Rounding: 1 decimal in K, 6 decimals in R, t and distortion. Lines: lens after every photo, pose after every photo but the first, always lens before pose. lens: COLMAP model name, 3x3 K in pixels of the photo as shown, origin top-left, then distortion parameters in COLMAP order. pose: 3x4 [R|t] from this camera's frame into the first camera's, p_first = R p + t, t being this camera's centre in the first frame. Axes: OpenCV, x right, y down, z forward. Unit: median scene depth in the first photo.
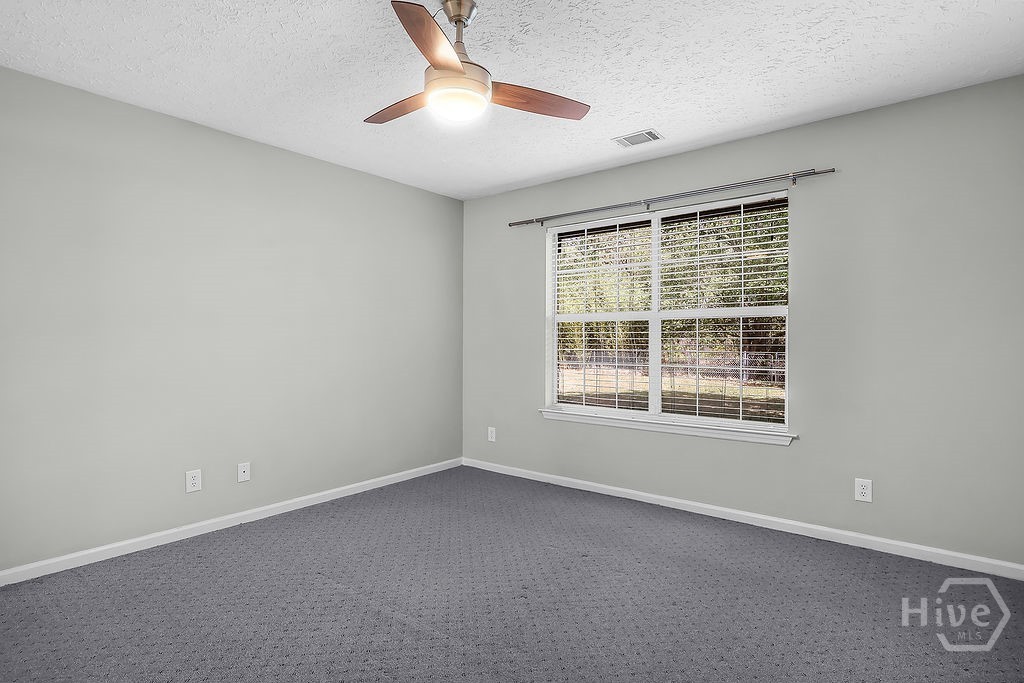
lens RADIAL K [[532.0, 0, 508.9], [0, 532.0, 343.2], [0, 0, 1]] dist [0.000686, 0.000515]
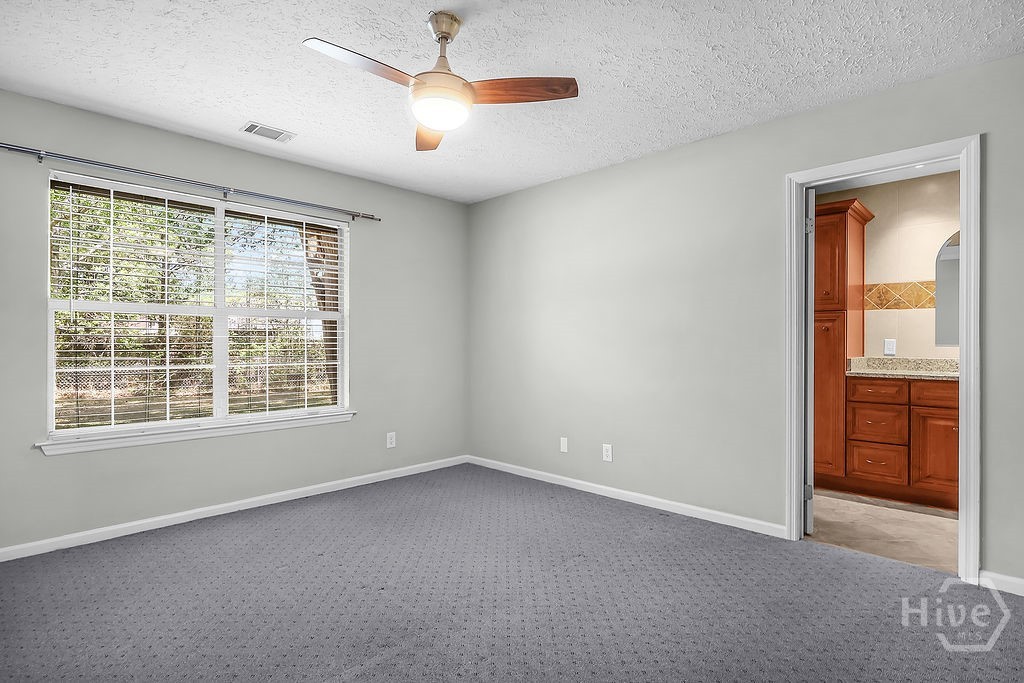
lens RADIAL K [[532.0, 0, 508.9], [0, 532.0, 343.2], [0, 0, 1]] dist [0.000686, 0.000515]
pose [[0.088799, -0.002441, 0.996047, -0.638810], [0.003426, 0.999992, 0.002145, 0.001911], [-0.996044, 0.003222, 0.088806, 0.436762]]
